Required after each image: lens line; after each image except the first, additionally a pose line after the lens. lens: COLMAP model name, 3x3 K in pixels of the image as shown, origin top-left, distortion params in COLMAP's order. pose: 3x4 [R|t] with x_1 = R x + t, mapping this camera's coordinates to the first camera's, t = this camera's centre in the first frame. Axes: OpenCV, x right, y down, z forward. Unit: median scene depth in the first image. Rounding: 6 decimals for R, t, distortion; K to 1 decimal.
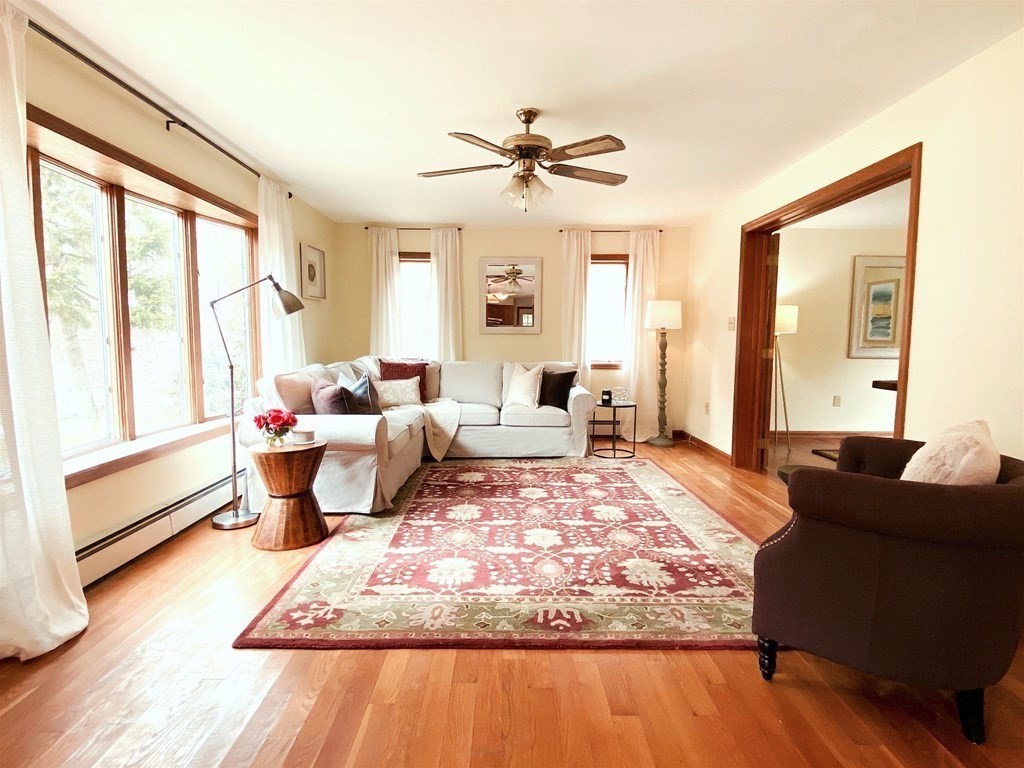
lens RADIAL K [[528.9, 0, 511.6], [0, 528.9, 375.5], [0, 0, 1]] dist [0.035546, -0.003618]
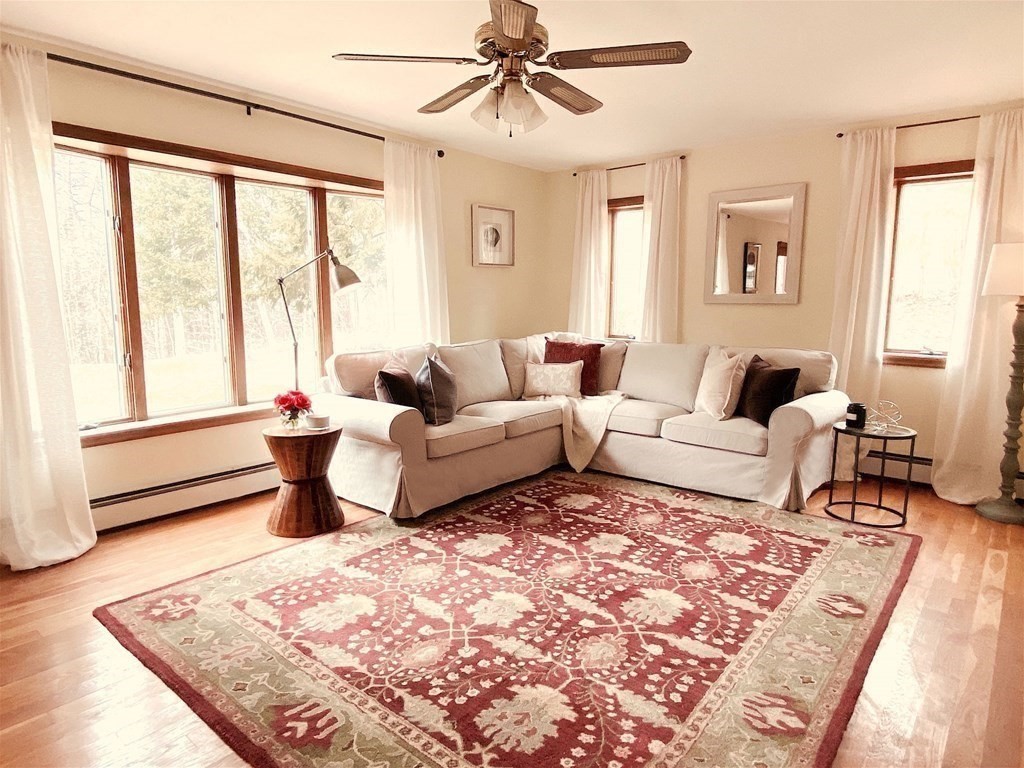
lens RADIAL K [[621.9, 0, 509.5], [0, 621.9, 382.6], [0, 0, 1]] dist [0.031688, -0.027963]
pose [[0.758807, 0.089832, -0.645091, 0.527214], [-0.046348, 0.995379, 0.084093, -0.059331], [0.649664, -0.033911, 0.759464, 0.352546]]
